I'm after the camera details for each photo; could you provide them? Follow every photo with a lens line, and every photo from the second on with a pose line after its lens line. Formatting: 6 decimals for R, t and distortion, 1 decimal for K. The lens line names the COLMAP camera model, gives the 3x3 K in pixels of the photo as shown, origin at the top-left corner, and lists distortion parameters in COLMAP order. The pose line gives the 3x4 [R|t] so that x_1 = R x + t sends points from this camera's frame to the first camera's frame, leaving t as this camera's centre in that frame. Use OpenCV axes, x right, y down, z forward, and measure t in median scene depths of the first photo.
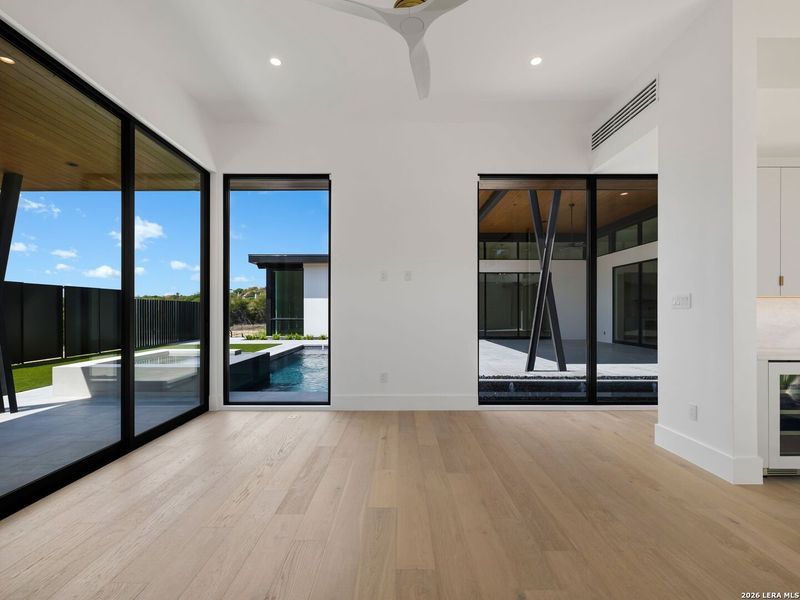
lens RADIAL K [[395.9, 0, 401.1], [0, 395.9, 304.7], [0, 0, 1]] dist [0.012989, -0.001062]
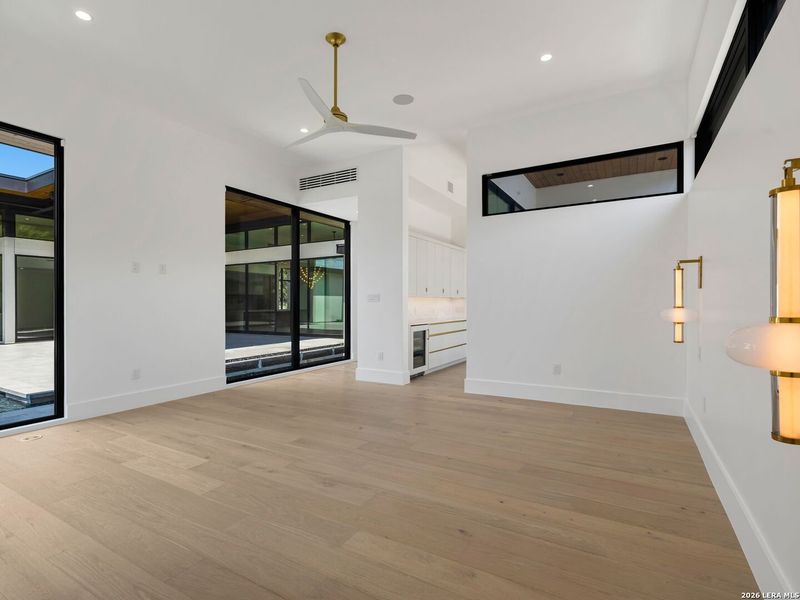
lens RADIAL K [[390.3, 0, 398.7], [0, 390.3, 302.5], [0, 0, 1]] dist [0.002429, 0.000079]
pose [[0.518187, -0.000815, 0.855267, -0.529747], [-0.007349, 0.999958, 0.005406, 0.001993], [-0.855236, -0.009087, 0.518159, -0.023705]]
